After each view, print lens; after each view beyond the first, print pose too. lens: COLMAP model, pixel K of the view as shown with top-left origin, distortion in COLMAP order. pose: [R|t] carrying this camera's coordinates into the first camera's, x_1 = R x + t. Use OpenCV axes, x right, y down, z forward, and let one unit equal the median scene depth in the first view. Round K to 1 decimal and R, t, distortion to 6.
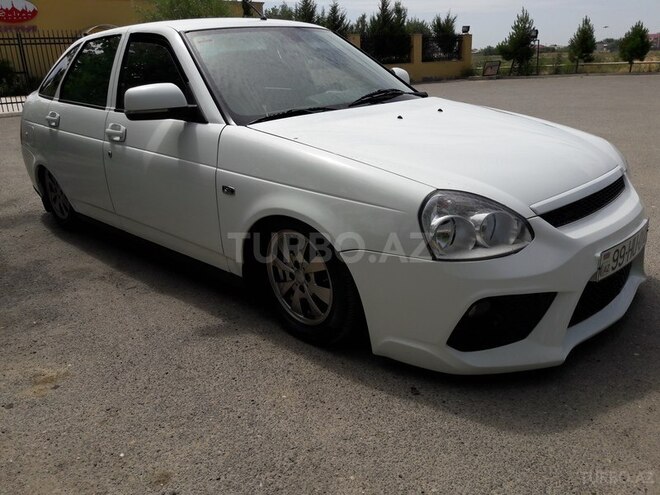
lens RADIAL K [[534.3, 0, 327.3], [0, 534.3, 247.7], [0, 0, 1]] dist [0.051068, -0.089314]
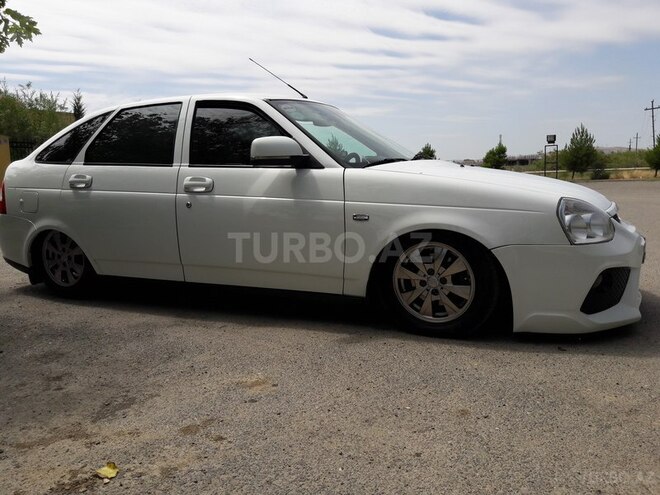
lens RADIAL K [[534.3, 0, 327.3], [0, 534.3, 247.7], [0, 0, 1]] dist [0.051068, -0.089314]
pose [[0.943879, -0.027518, 0.329142, -0.609436], [0.092698, 0.978542, -0.184020, 0.161002], [-0.317015, 0.204204, 0.926176, -0.070151]]
